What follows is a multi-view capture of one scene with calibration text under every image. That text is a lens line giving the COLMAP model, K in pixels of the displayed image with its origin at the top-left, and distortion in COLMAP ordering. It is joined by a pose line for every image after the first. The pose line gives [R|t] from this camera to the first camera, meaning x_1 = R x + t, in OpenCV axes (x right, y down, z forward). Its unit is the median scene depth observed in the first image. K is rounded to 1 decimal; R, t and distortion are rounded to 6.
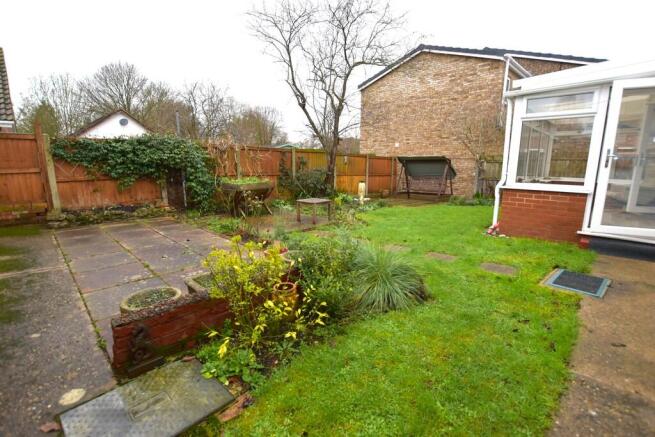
lens RADIAL K [[298.9, 0, 327.5], [0, 298.9, 218.5], [0, 0, 1]] dist [-0.035897, 0.000957]
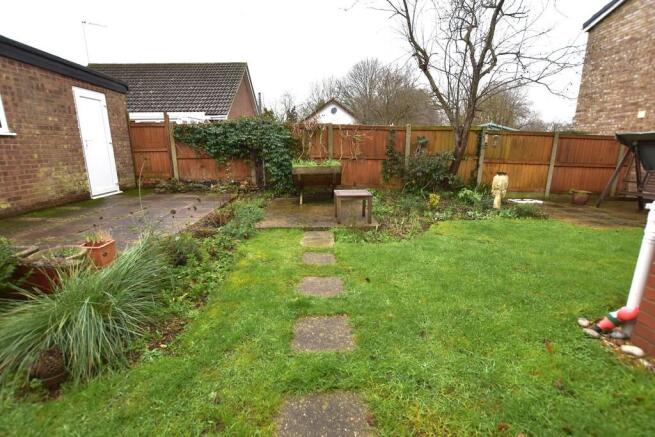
lens RADIAL K [[298.9, 0, 327.5], [0, 298.9, 218.5], [0, 0, 1]] dist [-0.035897, 0.000957]
pose [[0.710430, 0.158124, -0.685774, 0.324906], [-0.127108, 0.987237, 0.095956, -0.045203], [0.692194, 0.018997, 0.721462, 0.314246]]
